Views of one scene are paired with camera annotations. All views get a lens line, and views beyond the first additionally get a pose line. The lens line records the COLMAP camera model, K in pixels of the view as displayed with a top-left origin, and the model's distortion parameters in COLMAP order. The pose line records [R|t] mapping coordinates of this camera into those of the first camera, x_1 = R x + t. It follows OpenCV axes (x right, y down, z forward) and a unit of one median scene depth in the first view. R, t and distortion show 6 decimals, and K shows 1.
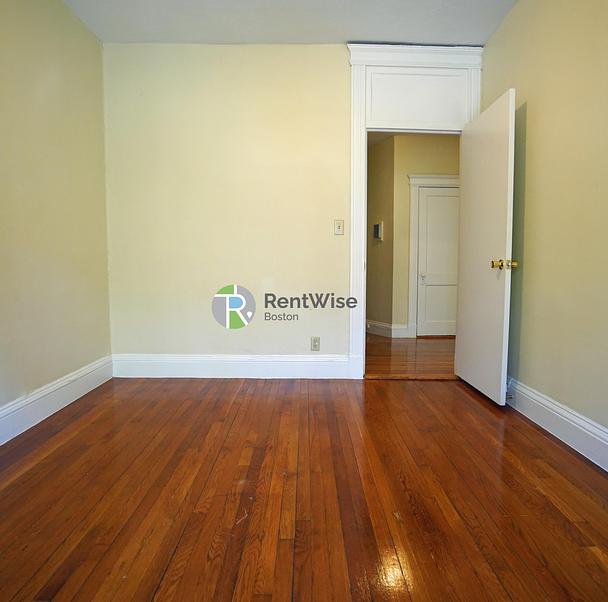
lens RADIAL K [[420.7, 0, 306.9], [0, 420.7, 303.2], [0, 0, 1]] dist [-0.054332, 0.021963]
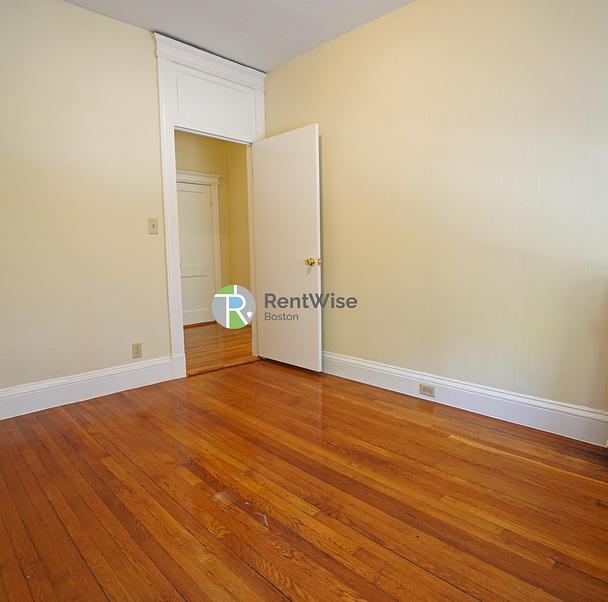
lens RADIAL K [[420.7, 0, 306.3], [0, 420.7, 301.9], [0, 0, 1]] dist [-0.054332, 0.021963]
pose [[0.707753, -0.096585, 0.699826, -0.477483], [0.070931, 0.995320, 0.065633, -0.060413], [-0.702890, 0.003188, 0.711291, 0.104819]]
